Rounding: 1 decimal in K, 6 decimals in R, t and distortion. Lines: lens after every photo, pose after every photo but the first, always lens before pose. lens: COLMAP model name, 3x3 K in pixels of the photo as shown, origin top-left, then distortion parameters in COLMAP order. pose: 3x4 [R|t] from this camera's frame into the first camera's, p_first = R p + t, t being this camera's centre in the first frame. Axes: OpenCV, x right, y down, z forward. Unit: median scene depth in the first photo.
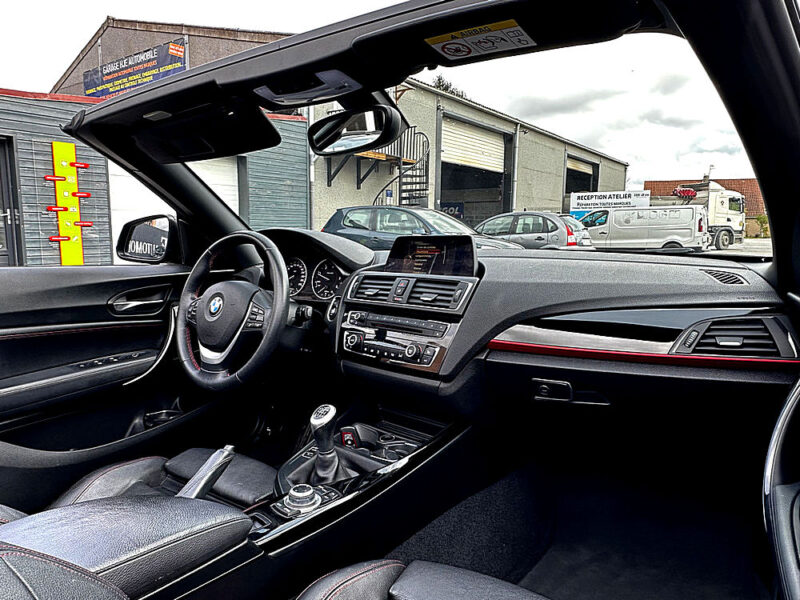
lens RADIAL K [[546.3, 0, 394.5], [0, 546.3, 300.0], [0, 0, 1]] dist [0.006437, 0.000217]
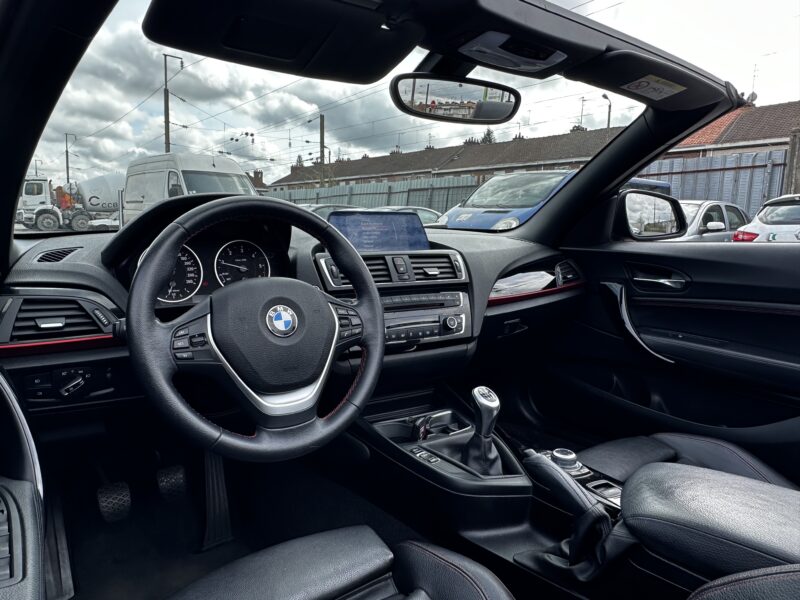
lens RADIAL K [[546.3, 0, 393.3], [0, 546.3, 298.4], [0, 0, 1]] dist [0.006437, 0.000217]
pose [[0.262913, -0.125346, 0.956643, -0.868806], [0.096850, 0.989945, 0.103093, -0.062685], [-0.959946, 0.065546, 0.272409, 0.715280]]
